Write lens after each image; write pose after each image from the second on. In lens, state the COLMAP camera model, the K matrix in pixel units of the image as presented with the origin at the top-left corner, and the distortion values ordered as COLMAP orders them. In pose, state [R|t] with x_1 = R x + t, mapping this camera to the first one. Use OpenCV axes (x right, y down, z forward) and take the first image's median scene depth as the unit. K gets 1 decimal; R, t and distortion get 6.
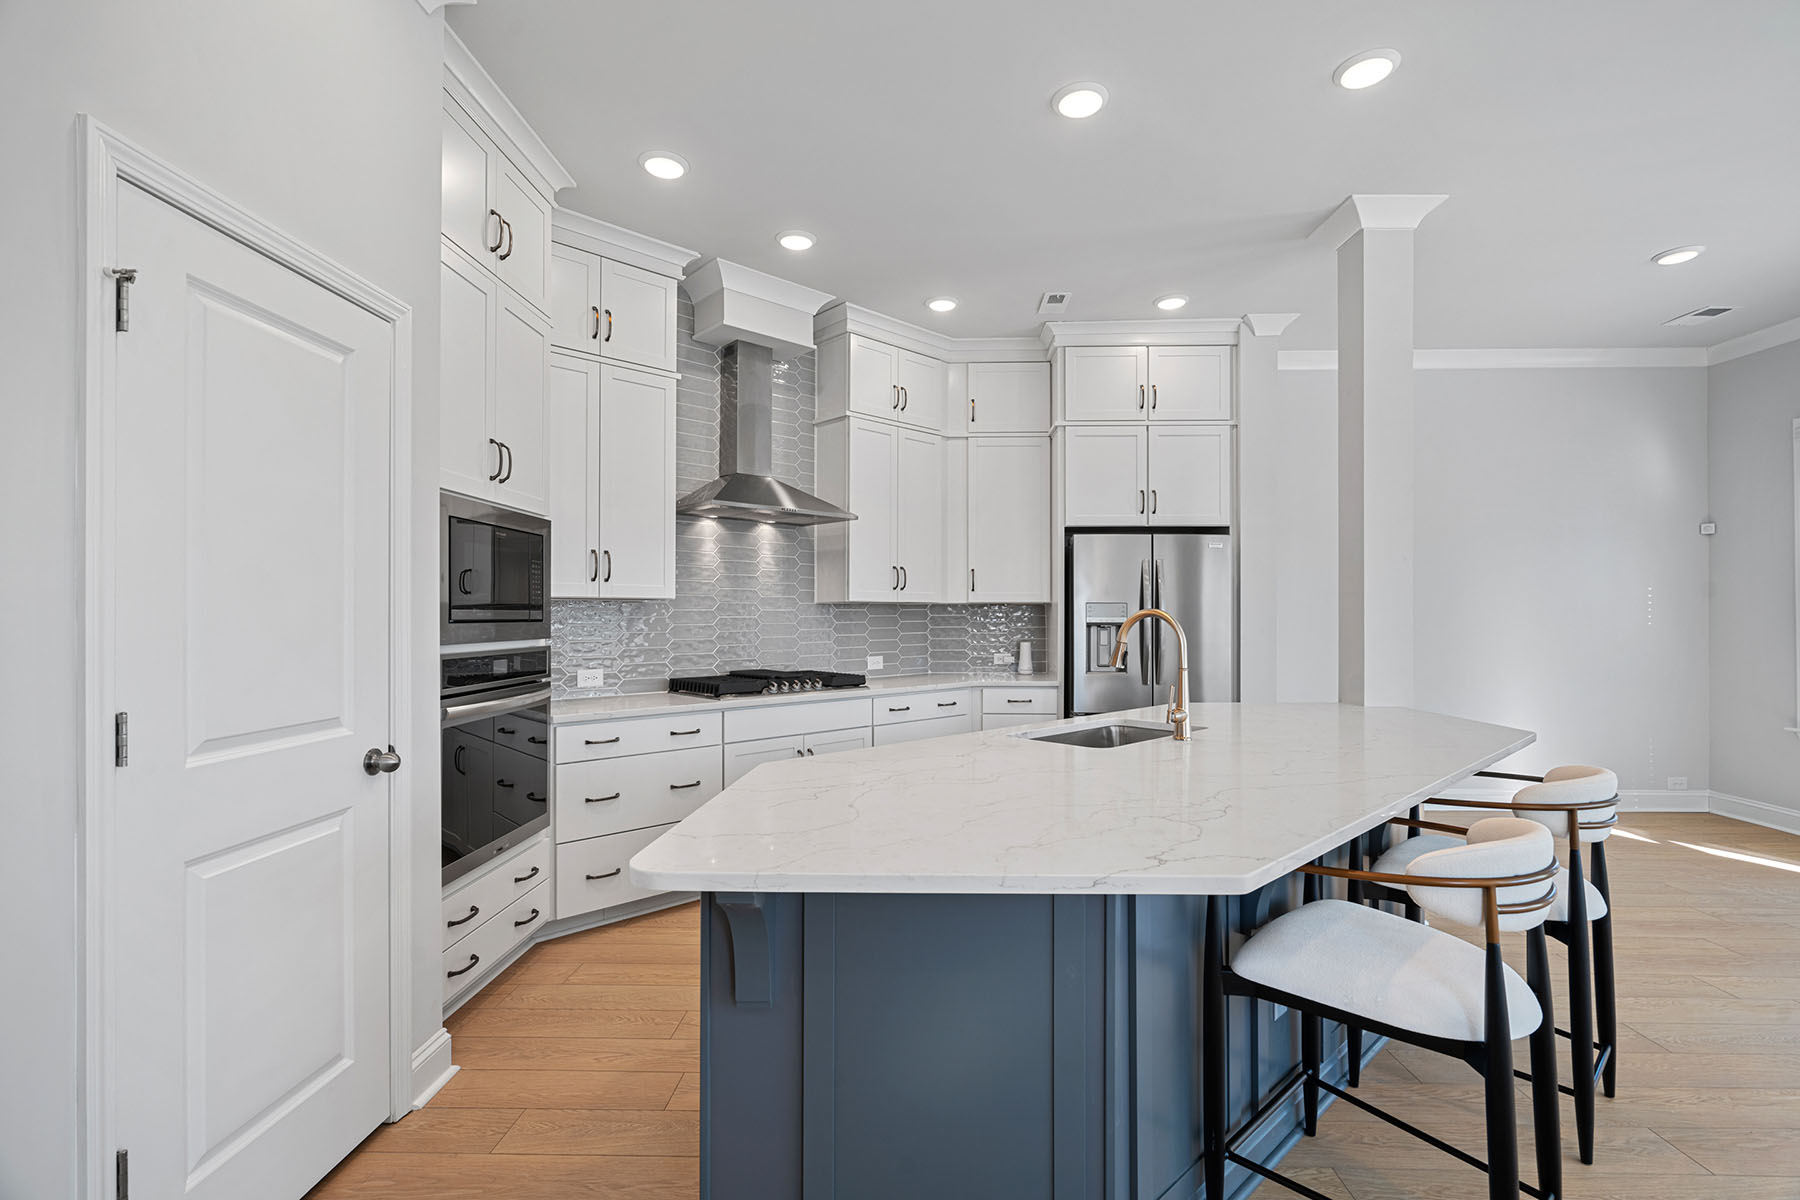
lens RADIAL K [[820.2, 0, 910.3], [0, 820.2, 610.3], [0, 0, 1]] dist [0.000003, 0.000340]
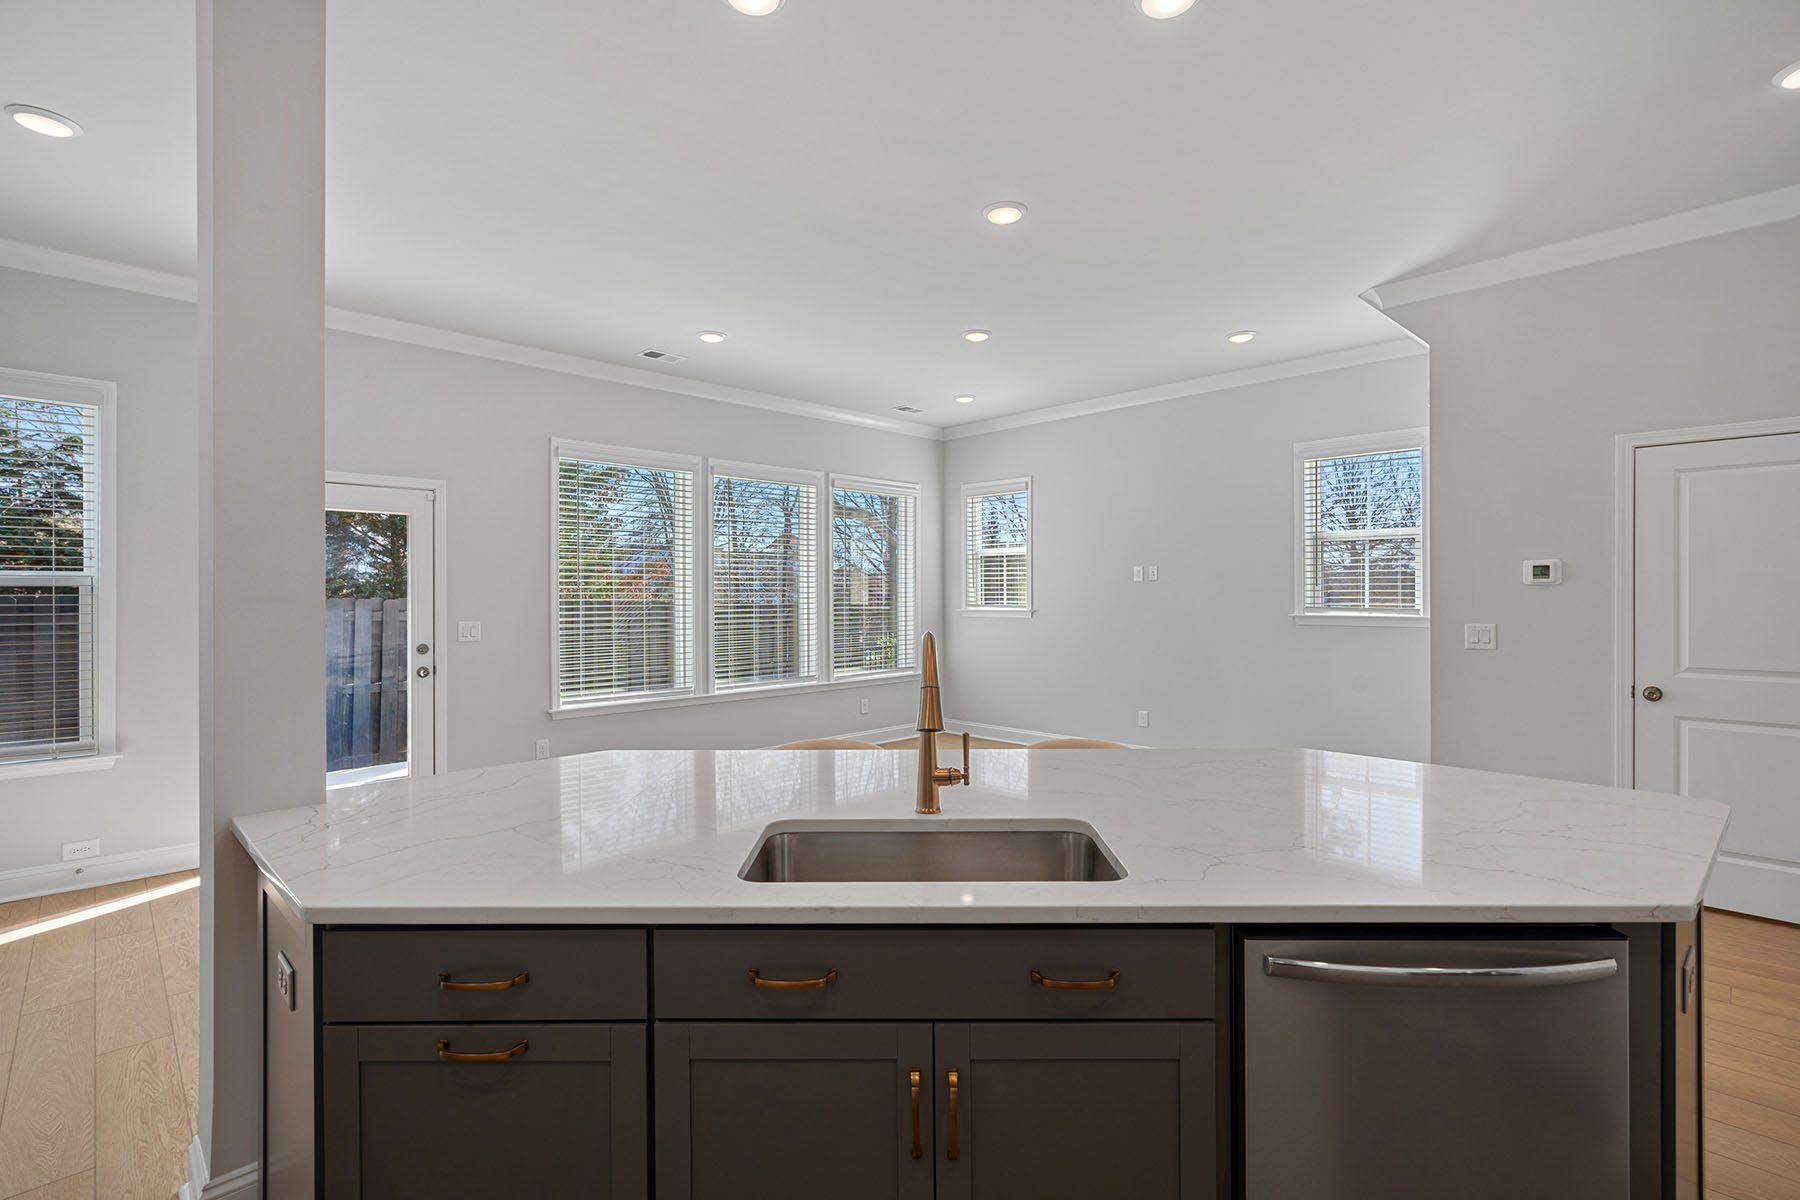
lens RADIAL K [[820.2, 0, 900.0], [0, 820.2, 593.5], [0, 0, 1]] dist [0.000003, 0.000340]
pose [[-0.720643, 0.004491, 0.693291, -0.079317], [0.000099, 0.999980, -0.006375, -0.015031], [-0.693306, -0.004525, -0.720629, 0.907602]]
